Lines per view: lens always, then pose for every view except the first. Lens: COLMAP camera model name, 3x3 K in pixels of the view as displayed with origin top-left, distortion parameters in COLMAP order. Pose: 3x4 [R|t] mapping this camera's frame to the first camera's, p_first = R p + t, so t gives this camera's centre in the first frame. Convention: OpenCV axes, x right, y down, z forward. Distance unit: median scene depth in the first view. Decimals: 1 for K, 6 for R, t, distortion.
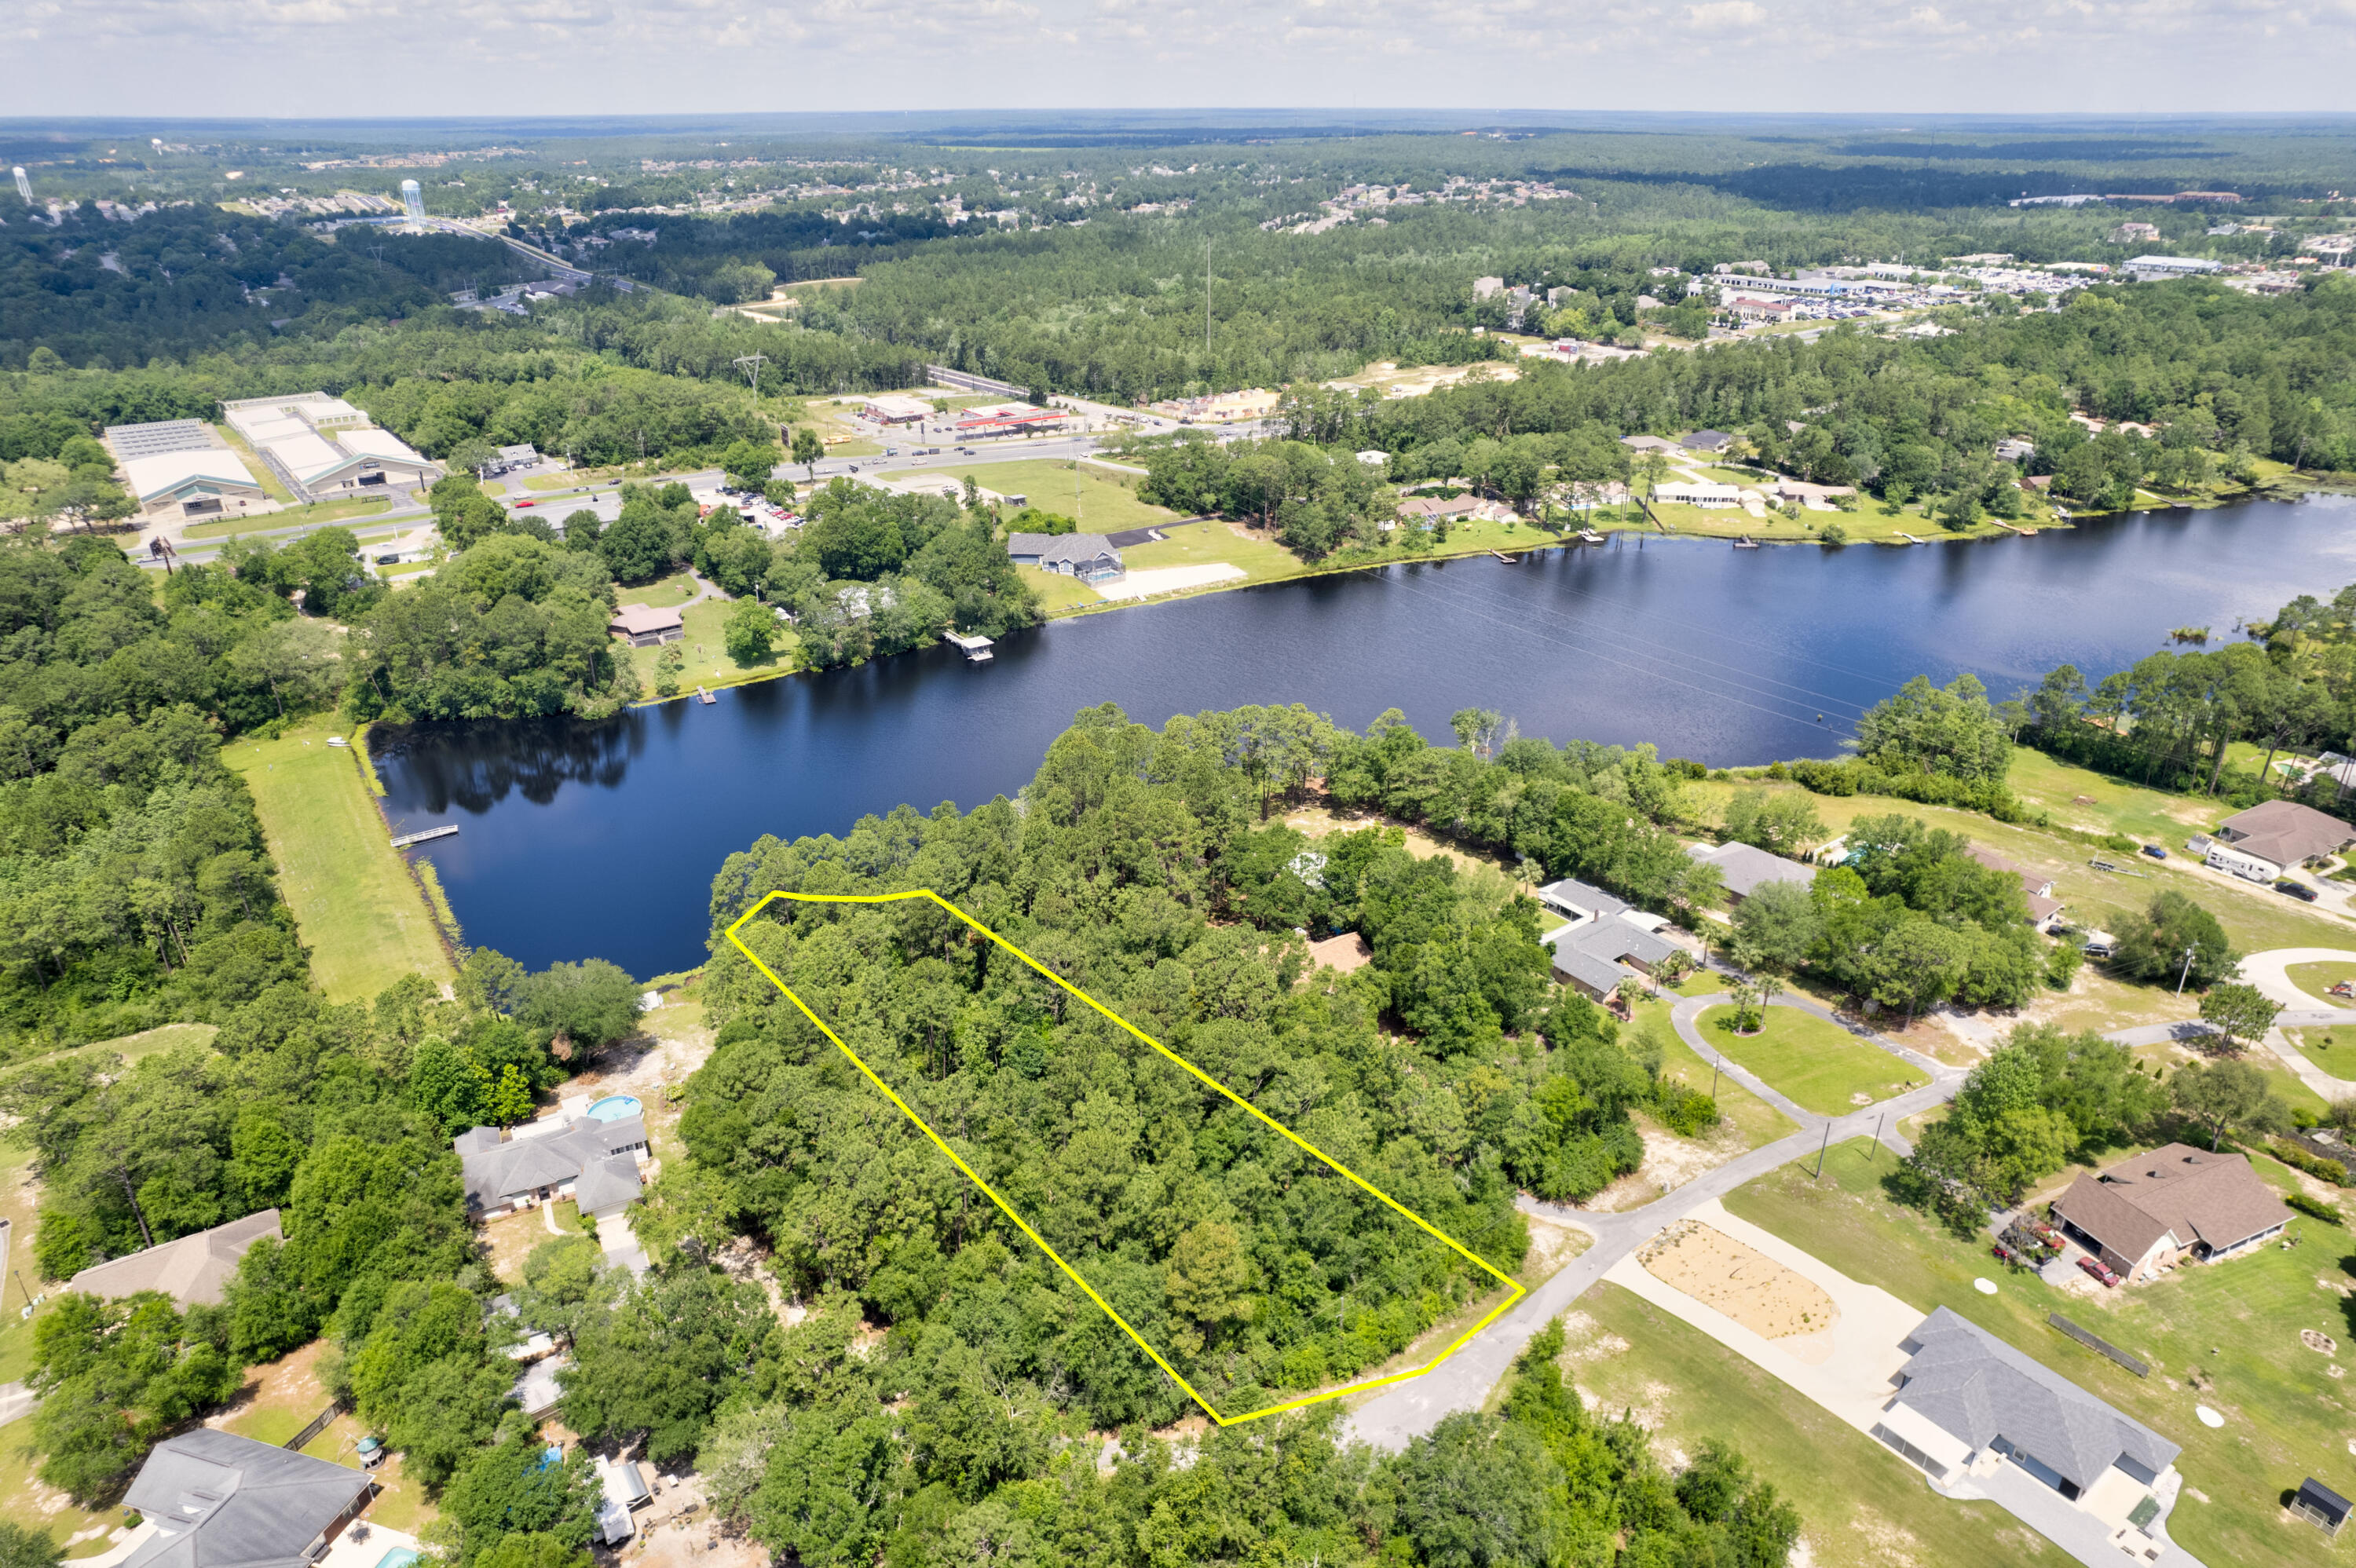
lens RADIAL K [[1508.0, 0, 1184.4], [0, 1508.0, 780.7], [0, 0, 1]] dist [-0.076577, 0.067790]
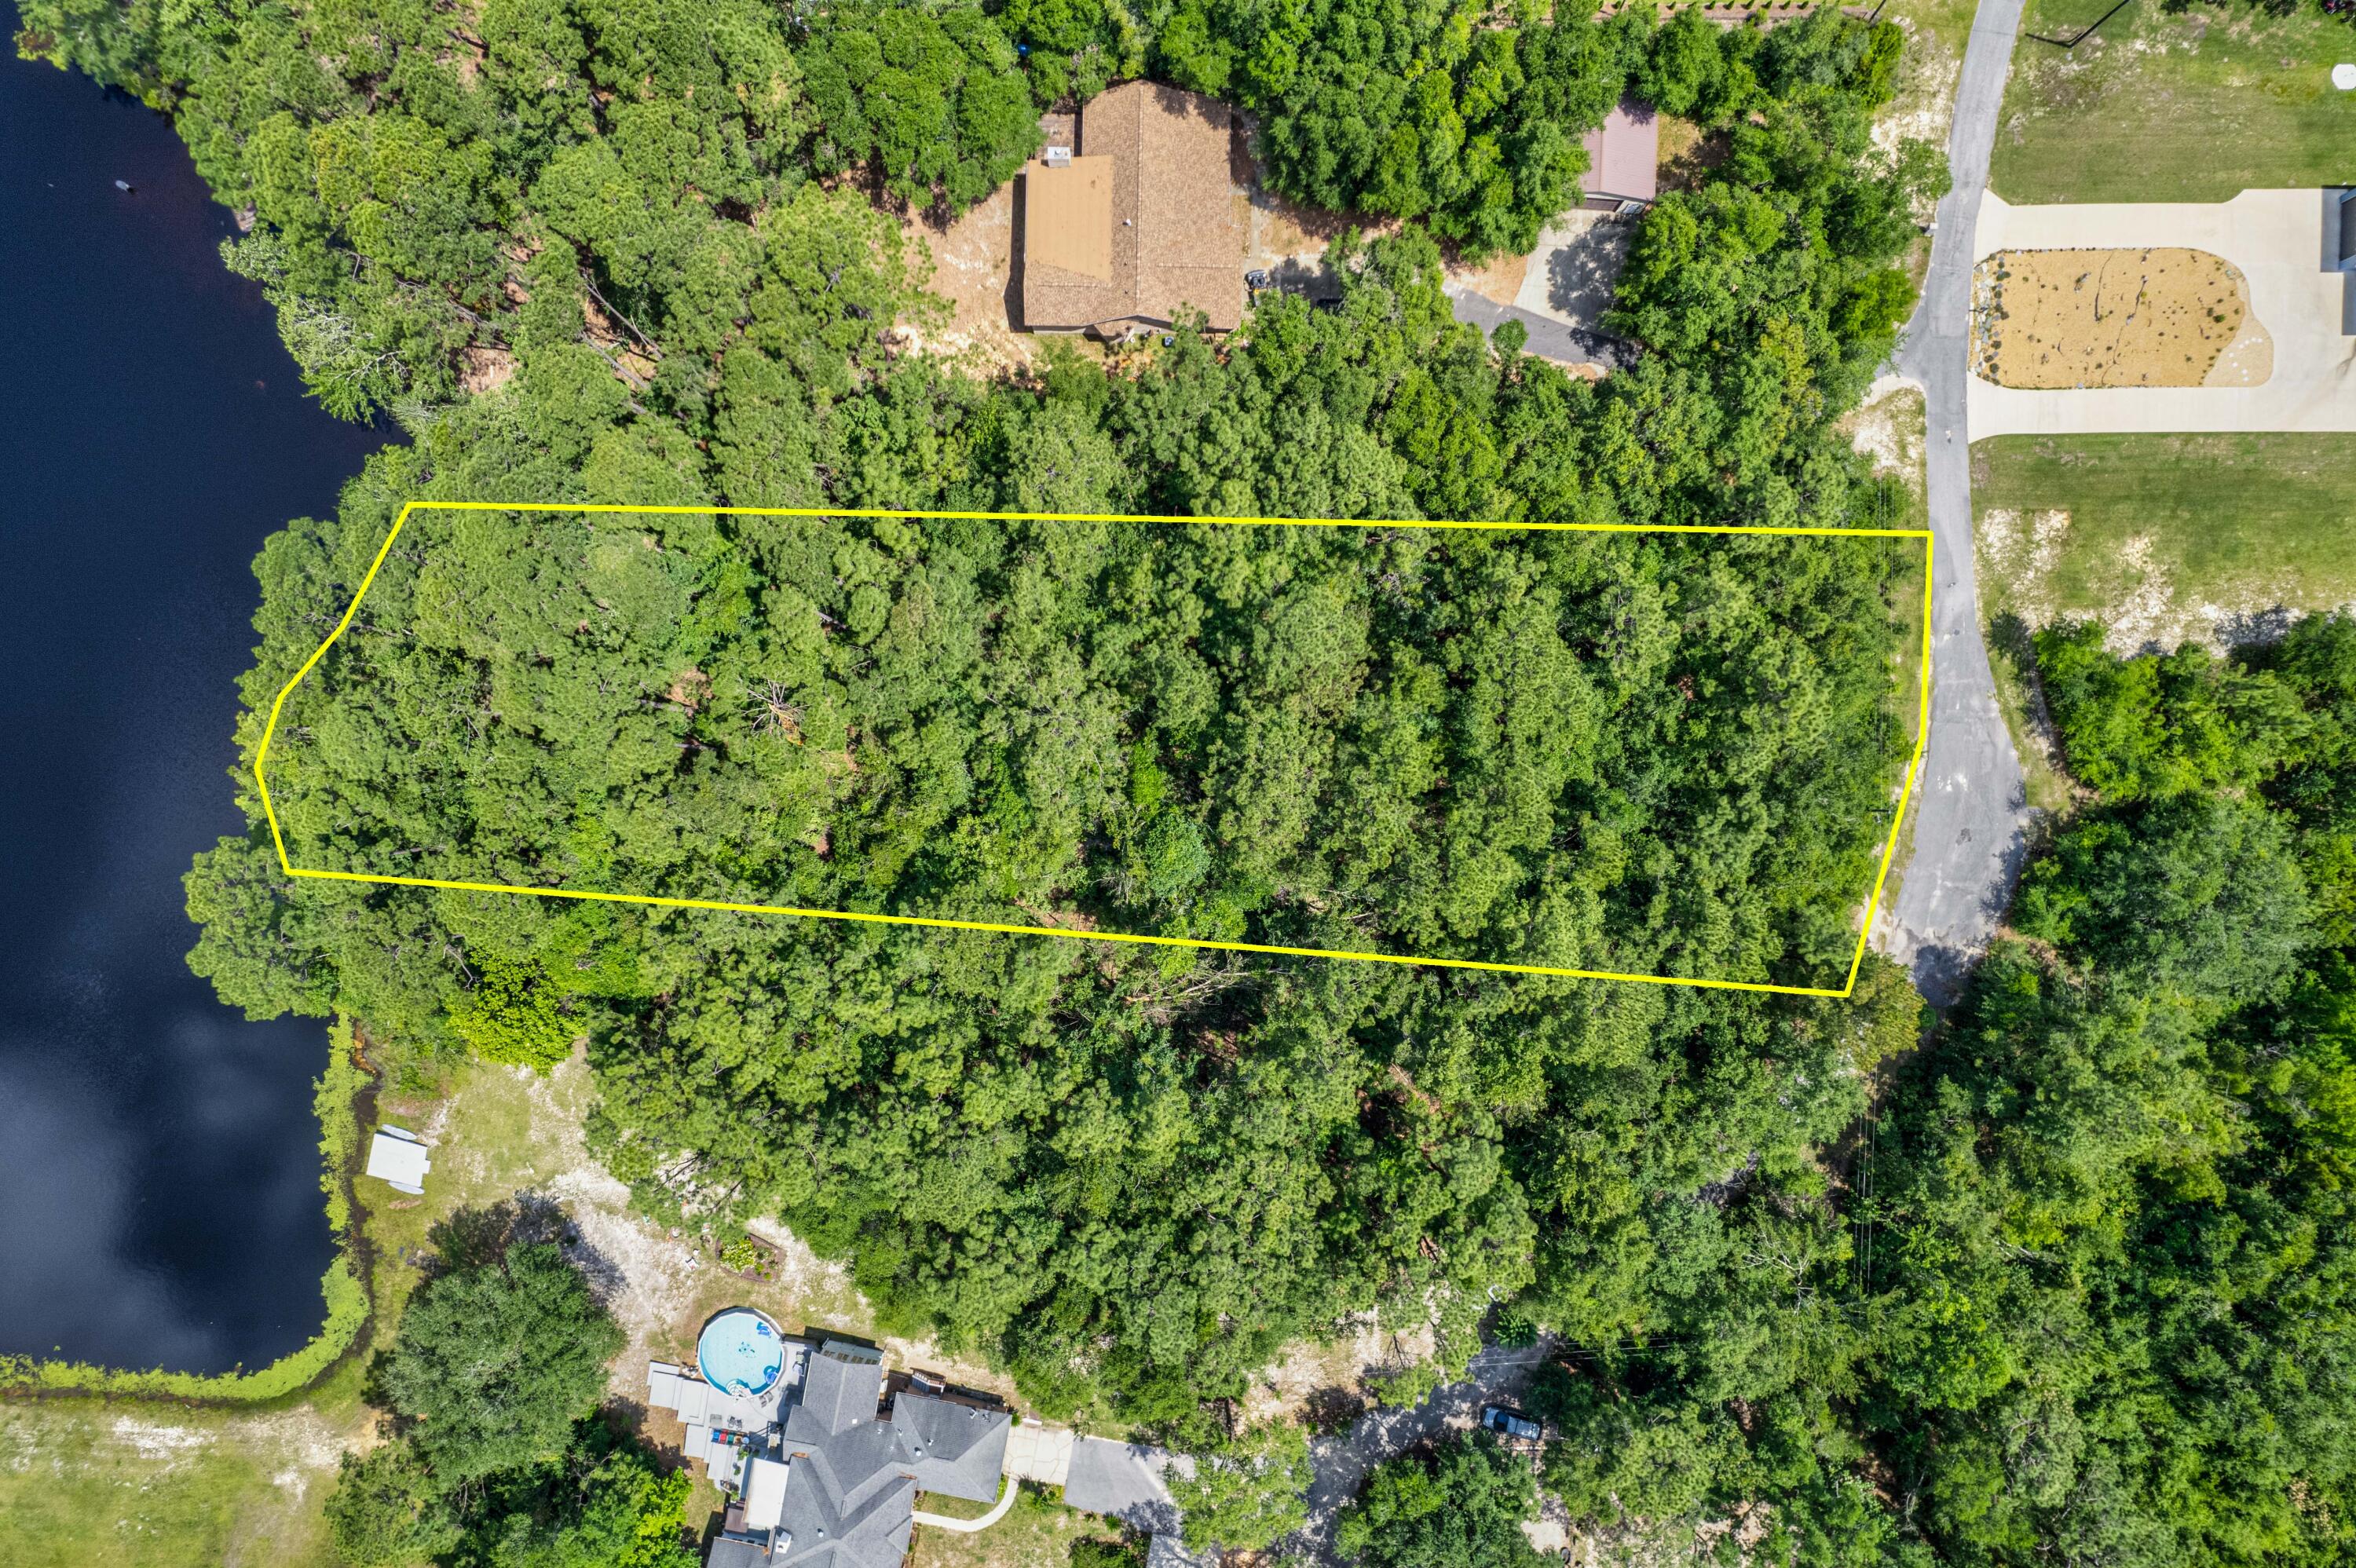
lens RADIAL K [[1508.0, 0, 1186.6], [0, 1508.0, 789.0], [0, 0, 1]] dist [-0.076577, 0.067790]
pose [[0.616990, -0.786961, 0.004033, -0.044317], [0.318629, 0.254489, 0.913078, -0.188366], [-0.719583, -0.562075, 0.407765, 0.399926]]
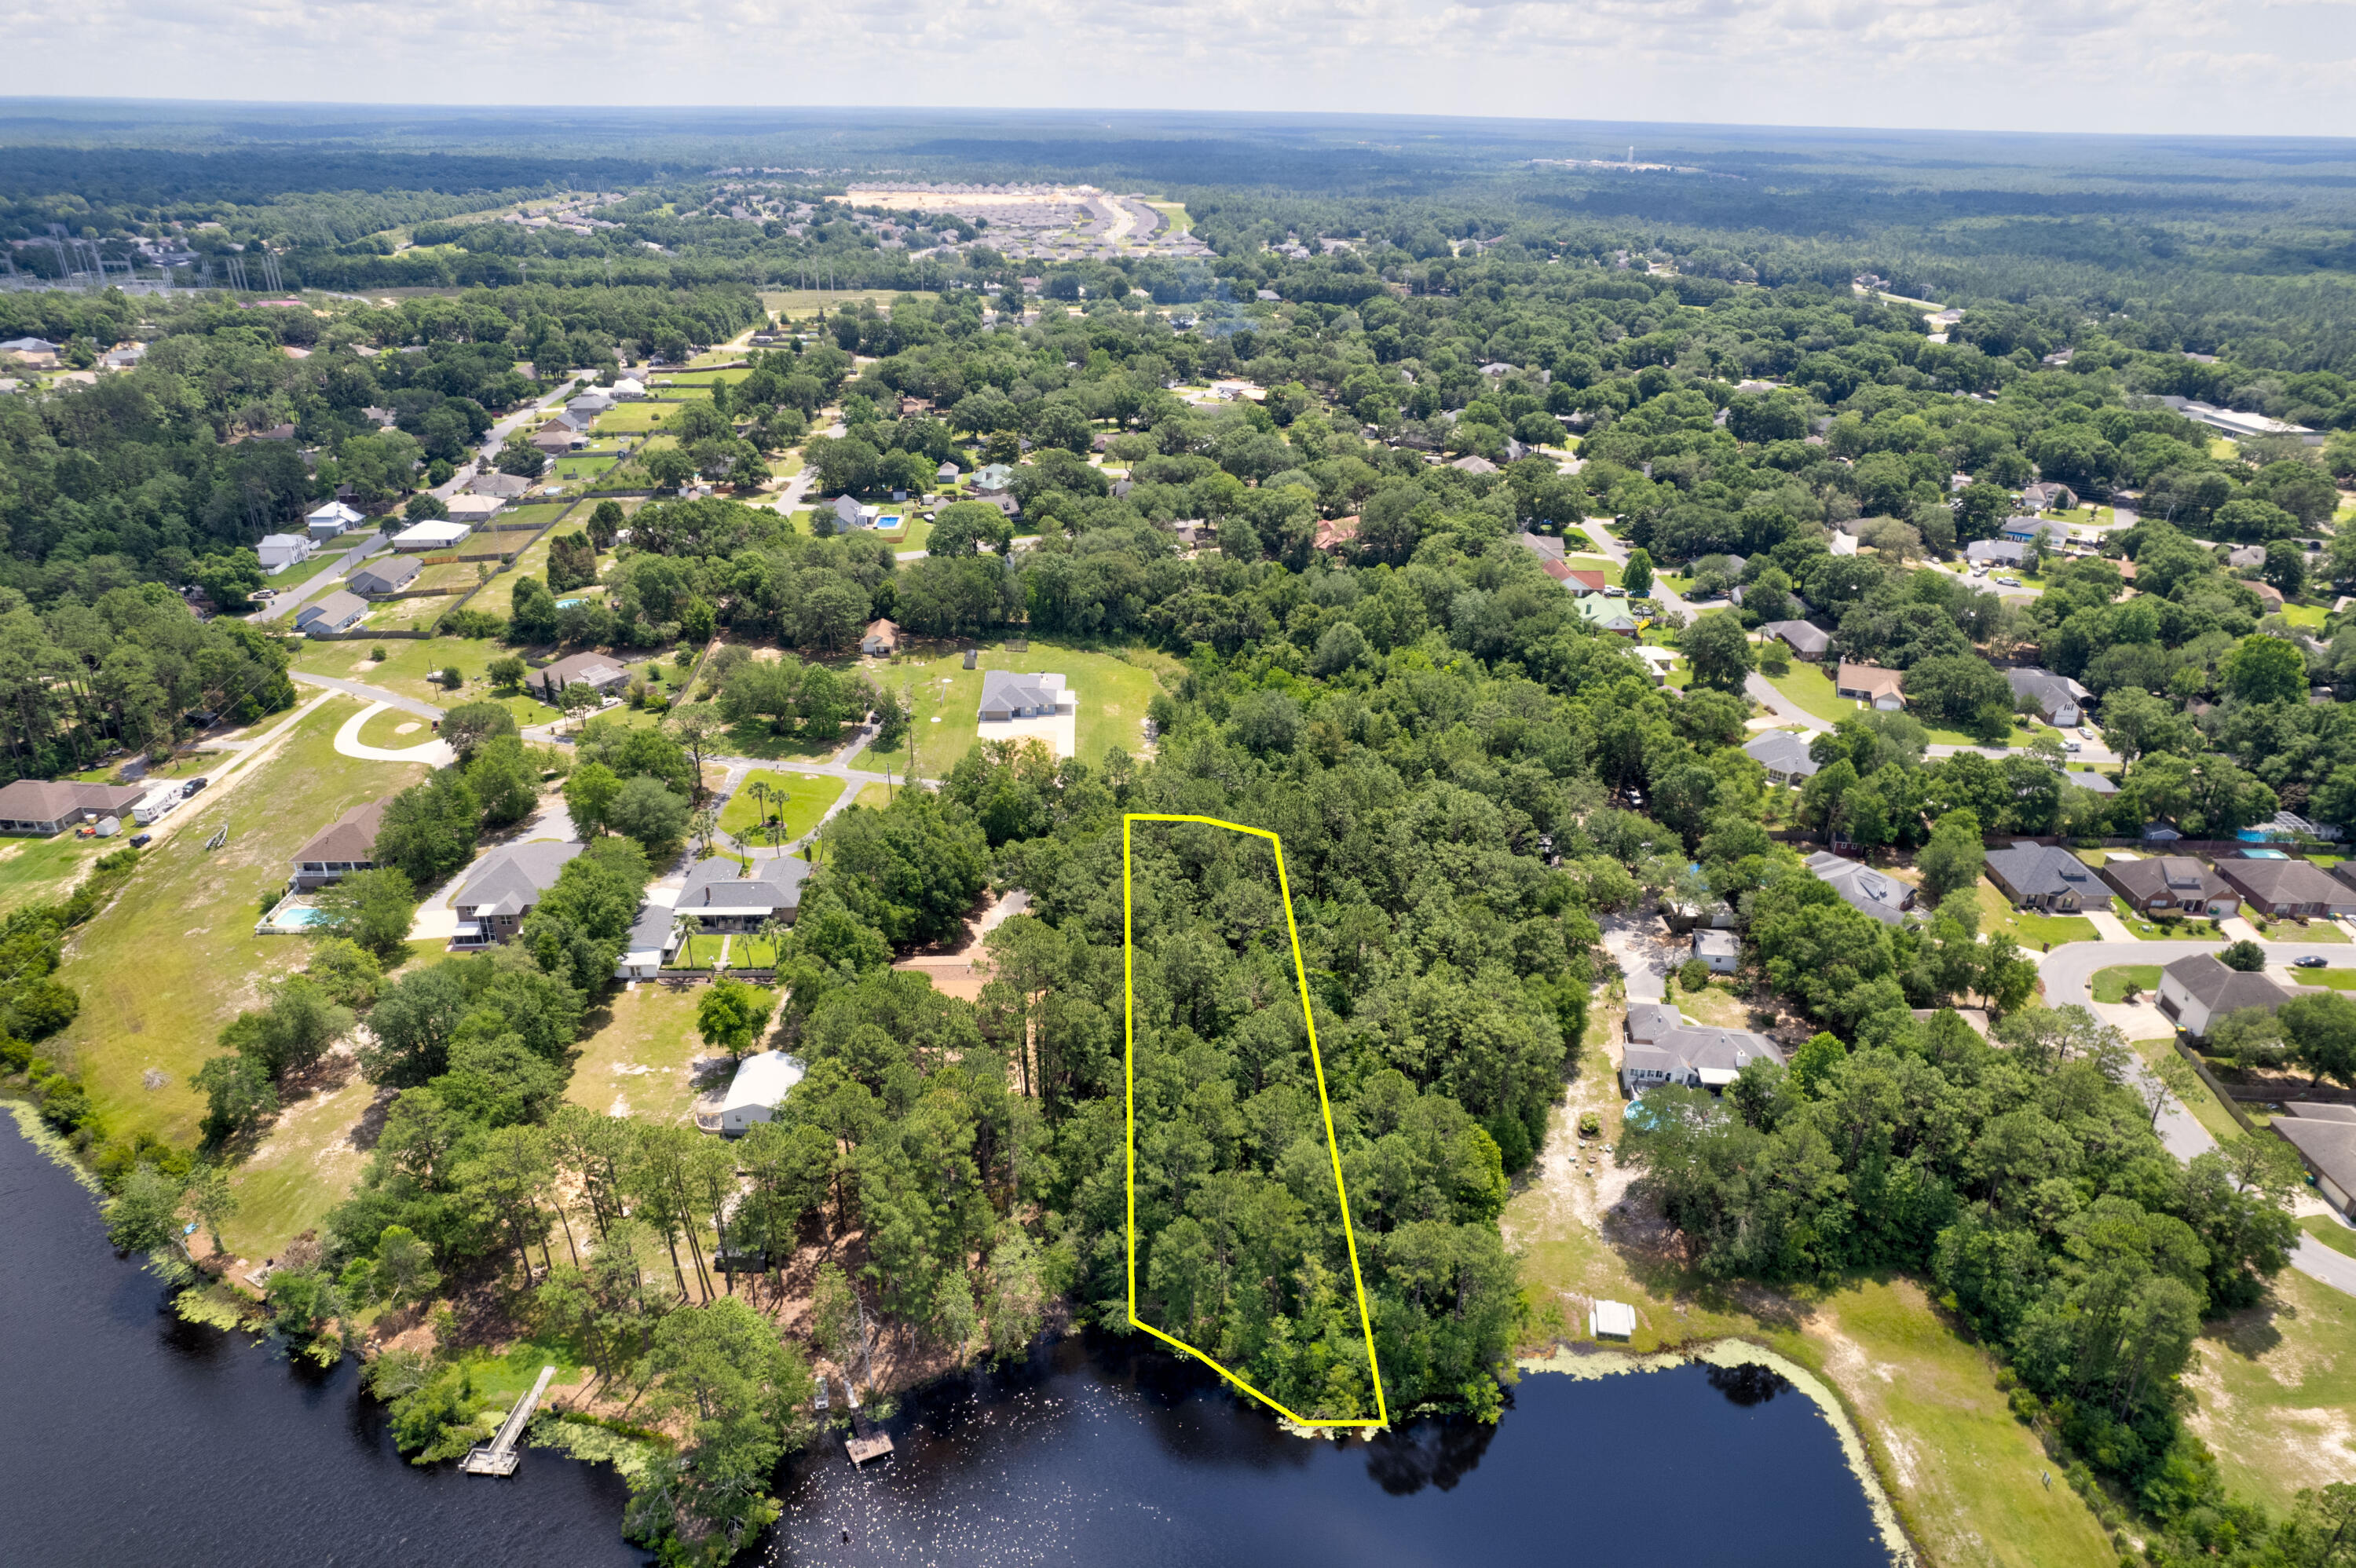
lens RADIAL K [[1508.0, 0, 1184.5], [0, 1508.0, 774.9], [0, 0, 1]] dist [-0.076577, 0.067790]
pose [[-0.827569, -0.241209, 0.506899, -0.311037], [0.221221, 0.689776, 0.689399, -0.376974], [-0.515937, 0.682662, -0.517477, 0.821414]]
